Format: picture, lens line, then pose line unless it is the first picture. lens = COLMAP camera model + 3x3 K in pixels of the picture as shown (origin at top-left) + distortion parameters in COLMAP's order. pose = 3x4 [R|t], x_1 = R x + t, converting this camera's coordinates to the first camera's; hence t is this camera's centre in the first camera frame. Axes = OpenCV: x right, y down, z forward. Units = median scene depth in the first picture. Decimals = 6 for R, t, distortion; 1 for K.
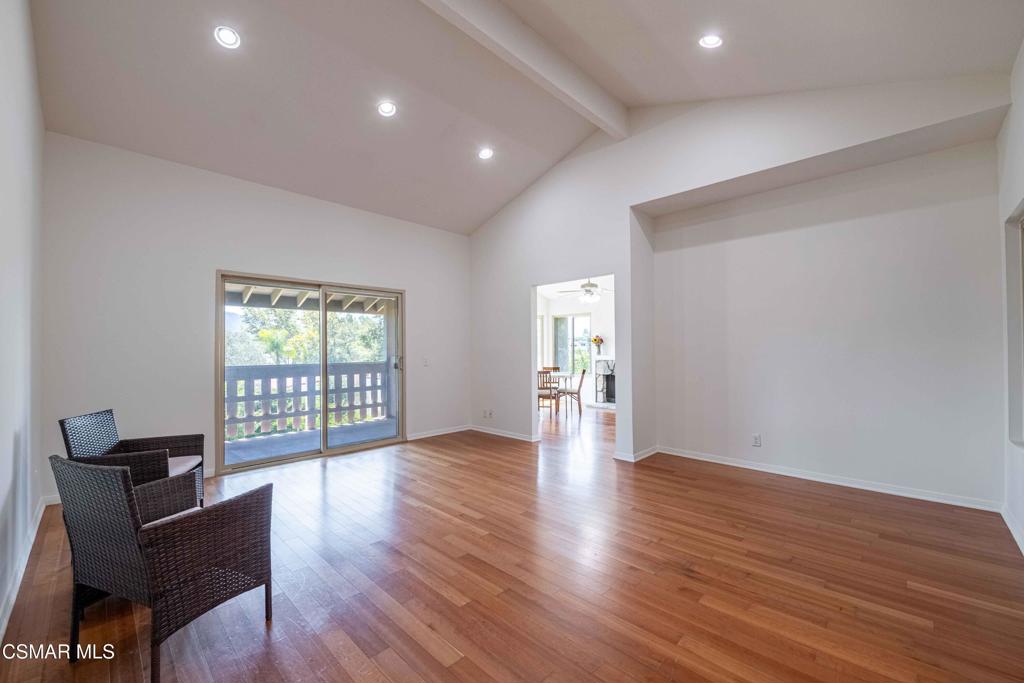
lens RADIAL K [[416.0, 0, 500.9], [0, 416.0, 340.7], [0, 0, 1]] dist [0.010291, -0.009236]
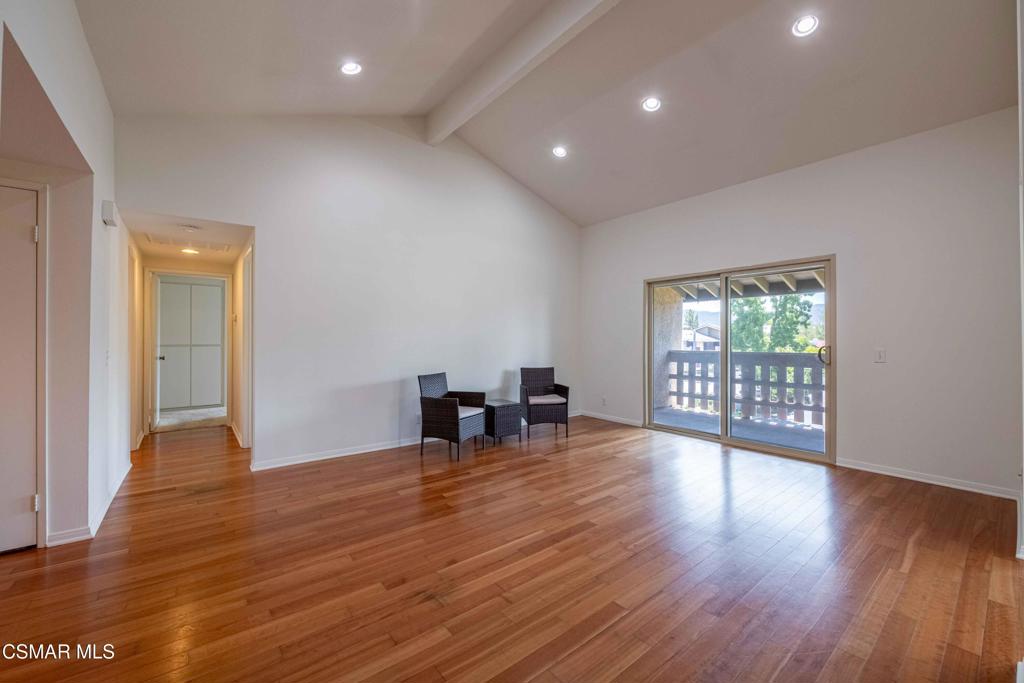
lens RADIAL K [[401.9, 0, 508.7], [0, 401.9, 334.0], [0, 0, 1]] dist [-0.000204, -0.000426]
pose [[-0.122101, -0.006953, -0.992493, 0.663222], [0.022966, 0.999688, -0.009828, 0.010771], [0.992252, -0.023994, -0.121903, 0.672826]]
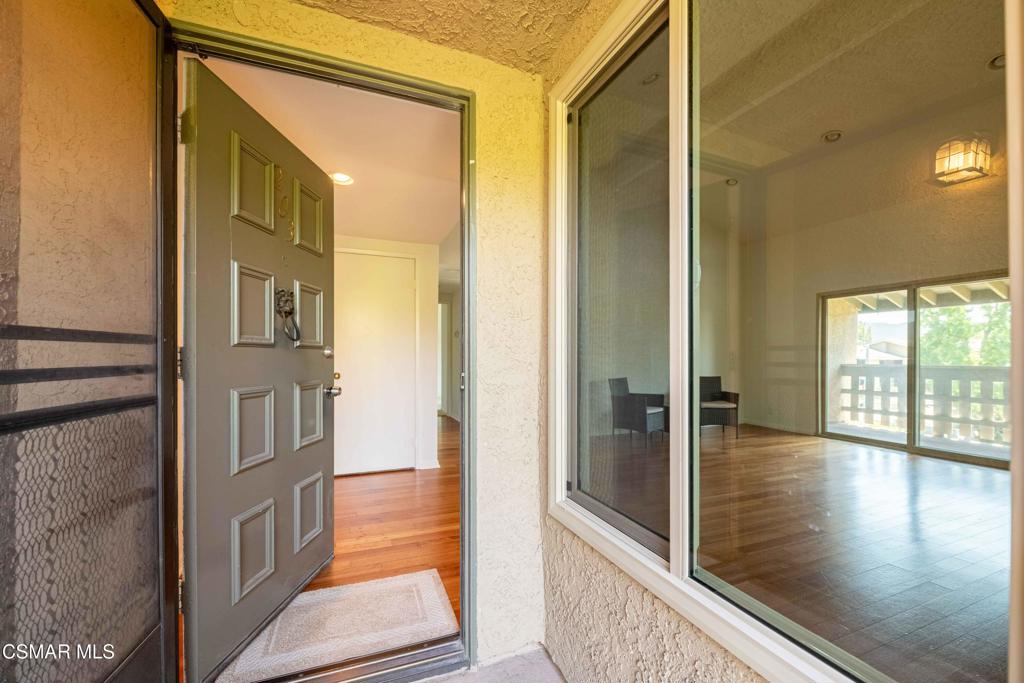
lens RADIAL K [[411.0, 0, 511.8], [0, 411.0, 352.8], [0, 0, 1]] dist [-0.002370, -0.000443]
pose [[-0.389768, -0.001780, -0.920911, 0.833772], [0.017983, 0.999793, -0.009544, 0.019049], [0.920737, -0.020281, -0.389656, 0.603513]]
